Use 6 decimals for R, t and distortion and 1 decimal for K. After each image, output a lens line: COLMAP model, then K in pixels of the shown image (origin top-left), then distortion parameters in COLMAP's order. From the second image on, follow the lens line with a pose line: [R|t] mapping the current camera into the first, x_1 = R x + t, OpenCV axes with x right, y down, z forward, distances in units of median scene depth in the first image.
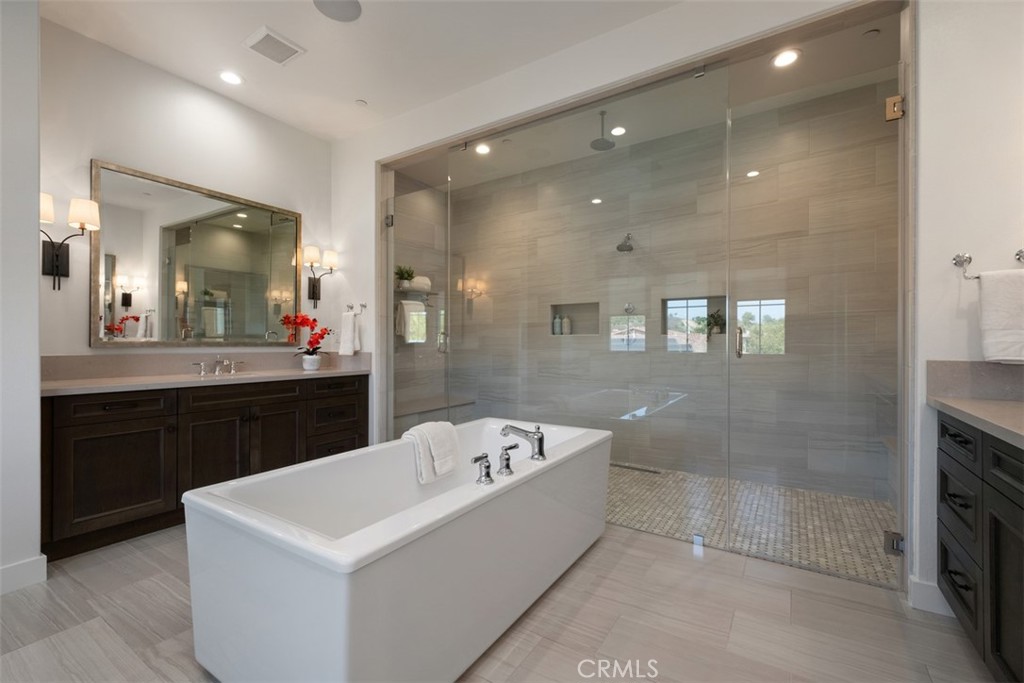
lens RADIAL K [[433.9, 0, 514.3], [0, 433.9, 344.3], [0, 0, 1]] dist [0.009705, -0.000749]
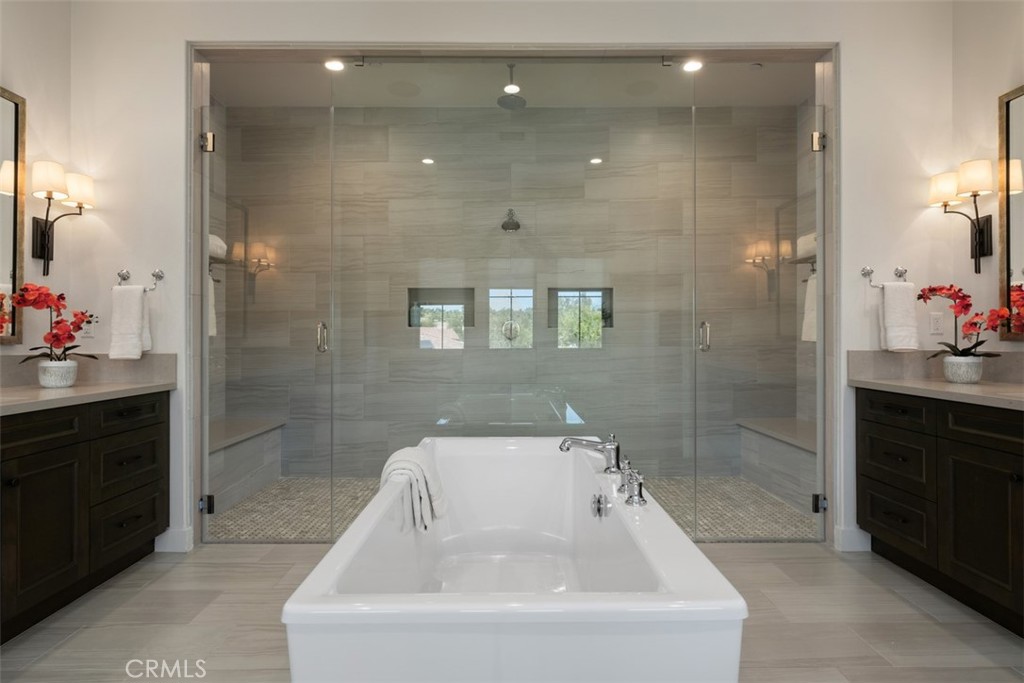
lens RADIAL K [[548.1, 0, 512.5], [0, 548.1, 337.1], [0, 0, 1]] dist [0.002998, 0.001228]
pose [[0.839310, -0.001680, 0.543651, -0.351845], [0.004178, 0.999986, -0.003359, 0.000262], [-0.543637, 0.005091, 0.839305, 0.100902]]
